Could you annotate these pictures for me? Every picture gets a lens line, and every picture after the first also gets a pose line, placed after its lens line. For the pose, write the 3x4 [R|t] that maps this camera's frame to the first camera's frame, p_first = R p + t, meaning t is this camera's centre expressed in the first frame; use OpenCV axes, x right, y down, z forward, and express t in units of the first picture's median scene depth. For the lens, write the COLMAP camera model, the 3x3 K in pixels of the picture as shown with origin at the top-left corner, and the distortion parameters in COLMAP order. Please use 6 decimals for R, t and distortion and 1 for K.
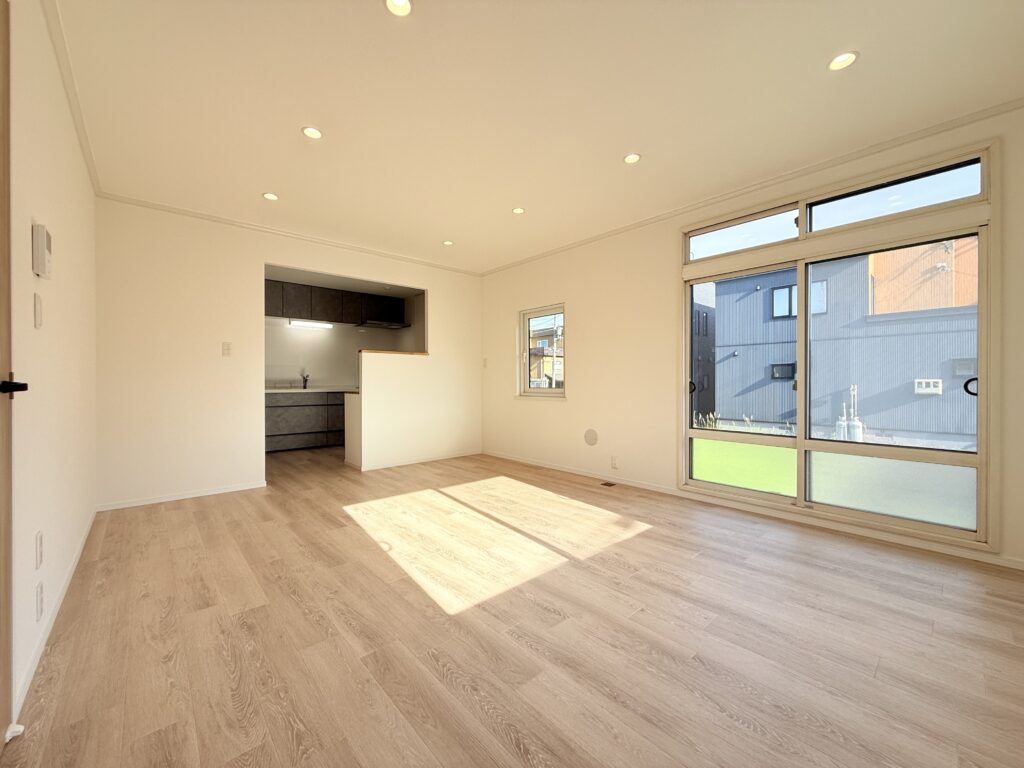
lens RADIAL K [[409.1, 0, 510.4], [0, 409.1, 384.9], [0, 0, 1]] dist [0.003966, 0.000207]
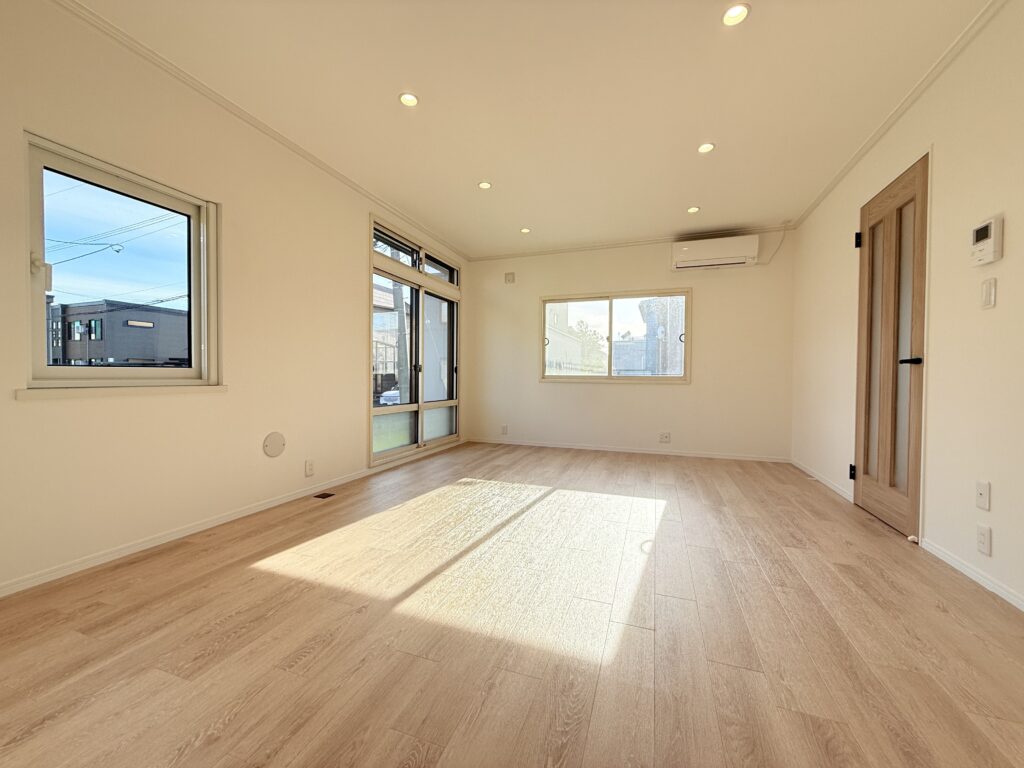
lens RADIAL K [[409.1, 0, 509.2], [0, 409.1, 382.8], [0, 0, 1]] dist [0.003966, 0.000207]
pose [[-0.477383, -0.014390, 0.878577, -0.934934], [0.000163, 0.999864, 0.016466, 0.035463], [-0.878695, 0.008004, -0.477316, 1.688368]]
